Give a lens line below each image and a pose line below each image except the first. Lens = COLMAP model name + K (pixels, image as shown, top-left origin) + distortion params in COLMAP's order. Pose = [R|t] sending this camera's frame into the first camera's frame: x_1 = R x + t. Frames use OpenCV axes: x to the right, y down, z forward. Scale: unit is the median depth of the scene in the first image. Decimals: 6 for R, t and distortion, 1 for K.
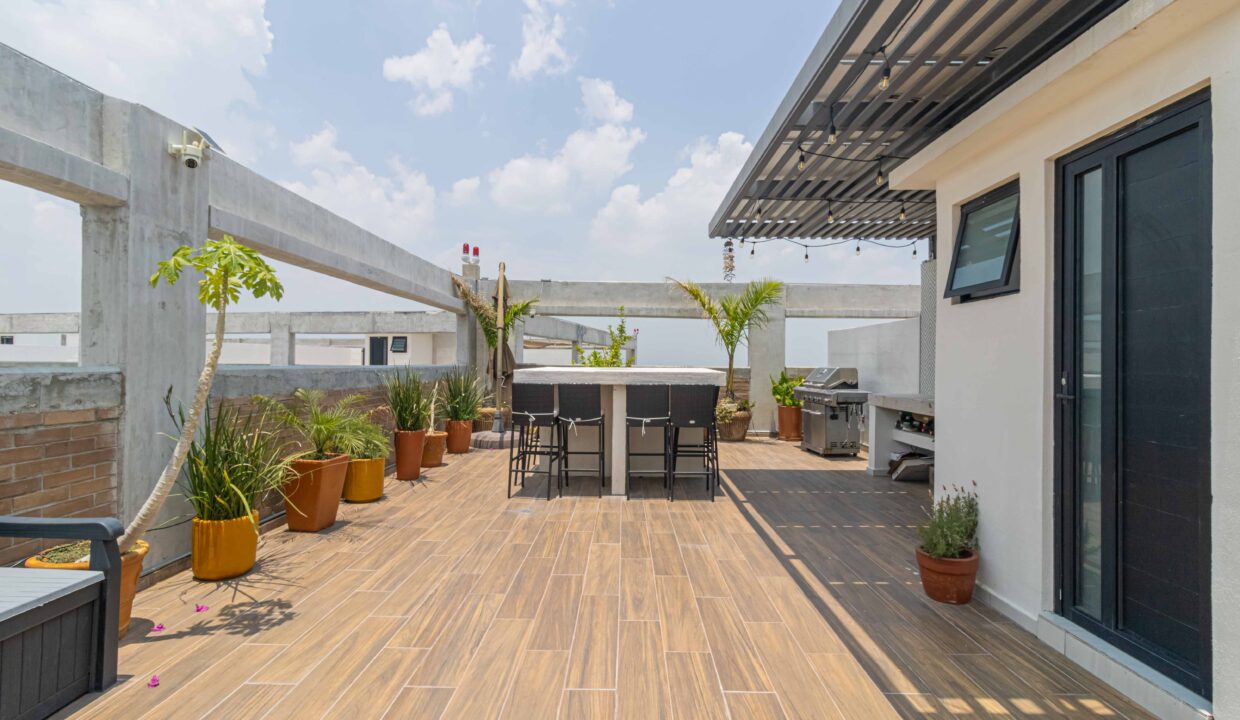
lens RADIAL K [[584.4, 0, 624.0], [0, 584.4, 351.1], [0, 0, 1]] dist [0.008580, 0.000499]
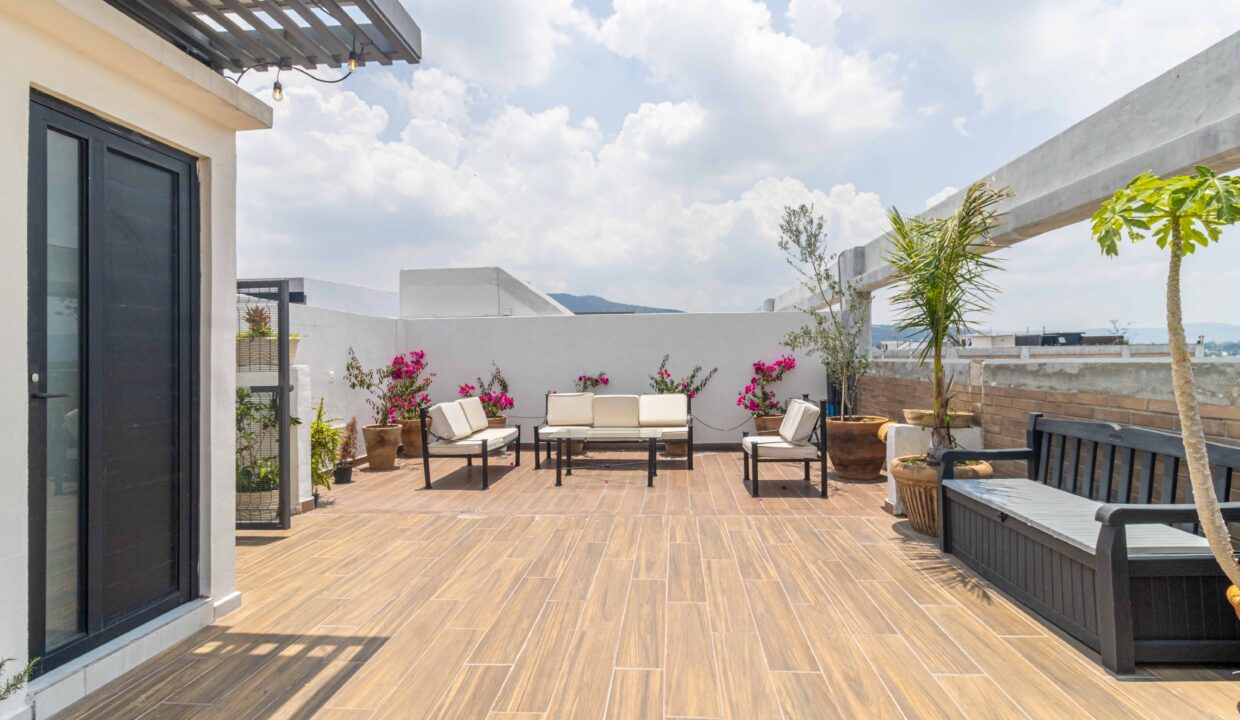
lens RADIAL K [[584.4, 0, 624.0], [0, 584.4, 351.1], [0, 0, 1]] dist [0.008580, 0.000499]
pose [[-0.997118, 0.003563, 0.075786, -0.109695], [0.001180, 0.999504, -0.031469, 0.048663], [-0.075860, -0.031289, -0.996627, 2.008181]]
